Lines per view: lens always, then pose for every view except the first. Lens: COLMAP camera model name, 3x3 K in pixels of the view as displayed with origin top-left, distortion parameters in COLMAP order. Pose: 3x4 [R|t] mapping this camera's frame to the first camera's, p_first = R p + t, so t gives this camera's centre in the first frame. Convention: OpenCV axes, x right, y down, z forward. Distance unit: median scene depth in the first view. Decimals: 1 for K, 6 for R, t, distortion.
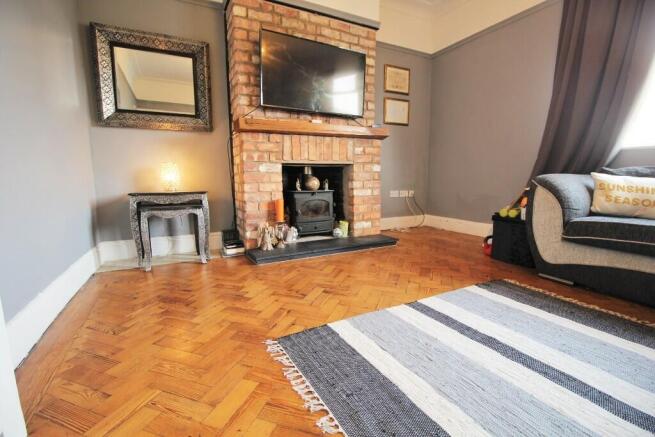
lens RADIAL K [[299.7, 0, 327.7], [0, 299.7, 218.2], [0, 0, 1]] dist [-0.015676, -0.001211]
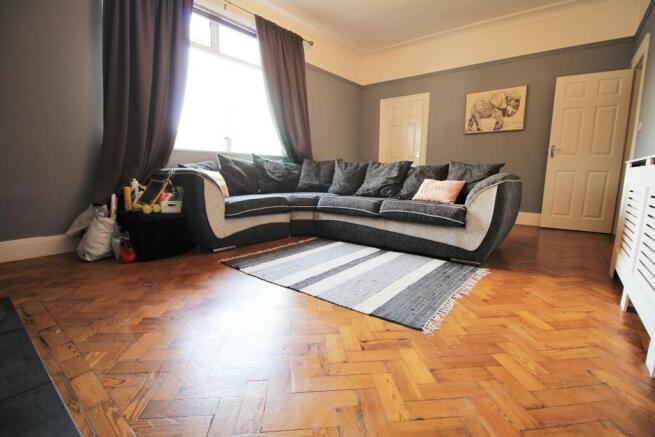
lens RADIAL K [[299.7, 0, 329.3], [0, 299.7, 218.0], [0, 0, 1]] dist [-0.015676, -0.001211]
pose [[-0.392887, -0.138802, 0.909051, -0.429638], [0.115238, 0.973319, 0.198420, -0.098347], [-0.912338, 0.182714, -0.366409, 0.731786]]
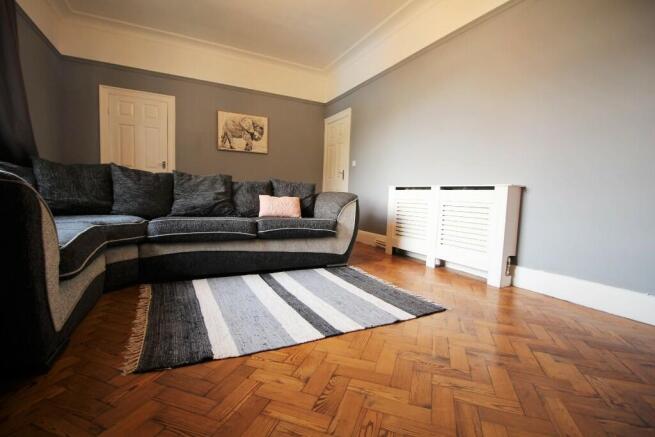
lens RADIAL K [[299.7, 0, 329.4], [0, 299.7, 219.5], [0, 0, 1]] dist [-0.015676, -0.001211]
pose [[-0.999134, -0.035629, 0.021481, 0.166728], [-0.030130, 0.975719, 0.216944, -0.135841], [-0.028689, 0.216109, -0.975948, 1.051457]]
